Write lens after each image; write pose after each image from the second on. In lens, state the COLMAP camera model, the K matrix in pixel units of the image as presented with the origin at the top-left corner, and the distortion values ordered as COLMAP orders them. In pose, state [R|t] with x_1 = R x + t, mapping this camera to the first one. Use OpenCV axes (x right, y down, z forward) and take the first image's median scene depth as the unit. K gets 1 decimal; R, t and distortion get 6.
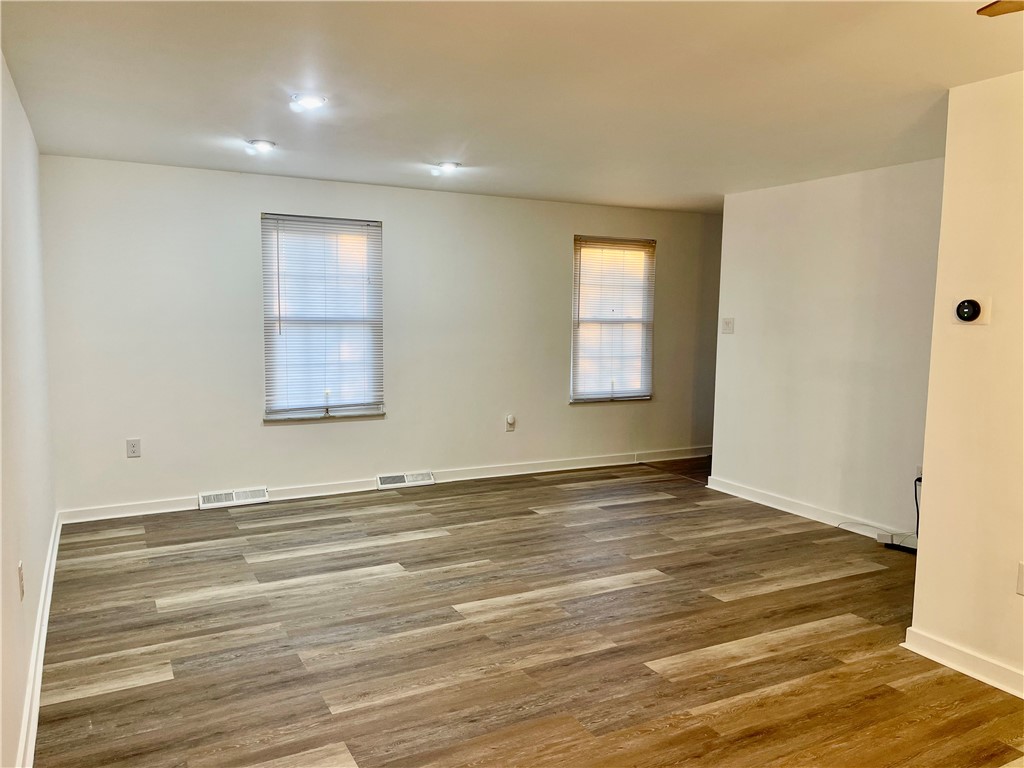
lens RADIAL K [[765.0, 0, 511.6], [0, 765.0, 385.4], [0, 0, 1]] dist [0.056815, -0.065308]
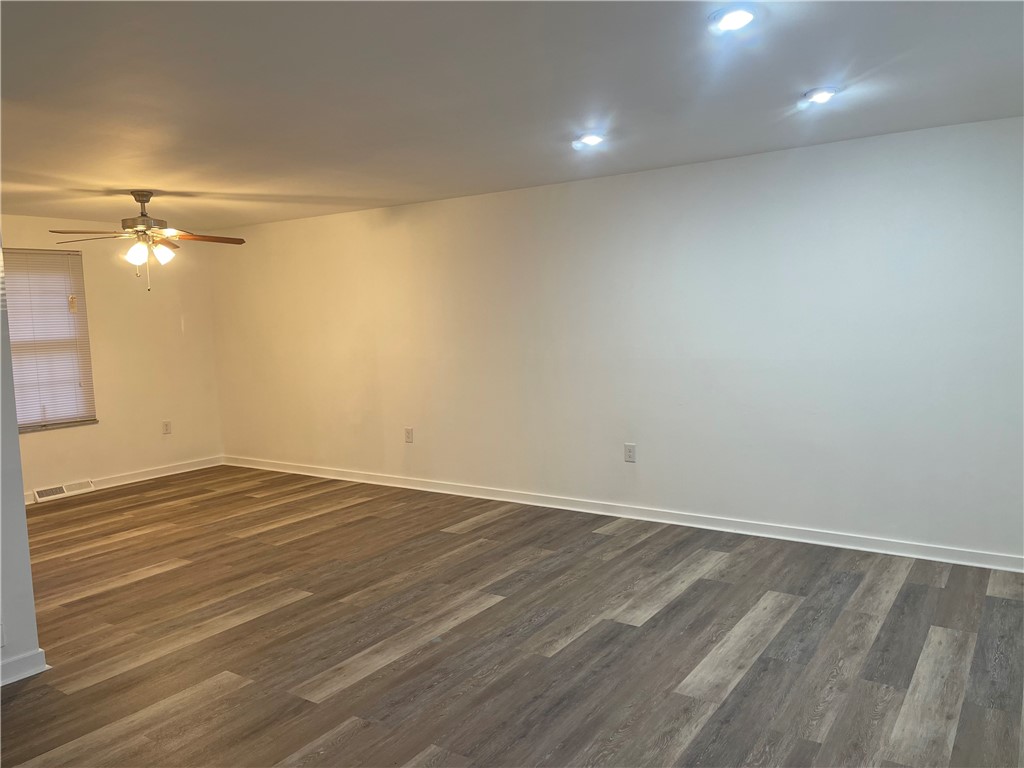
lens RADIAL K [[765.0, 0, 511.4], [0, 765.0, 383.8], [0, 0, 1]] dist [0.056815, -0.065308]
pose [[-0.883640, 0.055591, -0.464854, 0.384954], [-0.028024, 0.984864, 0.171048, -0.178648], [0.467327, 0.164172, -0.868708, 1.861215]]
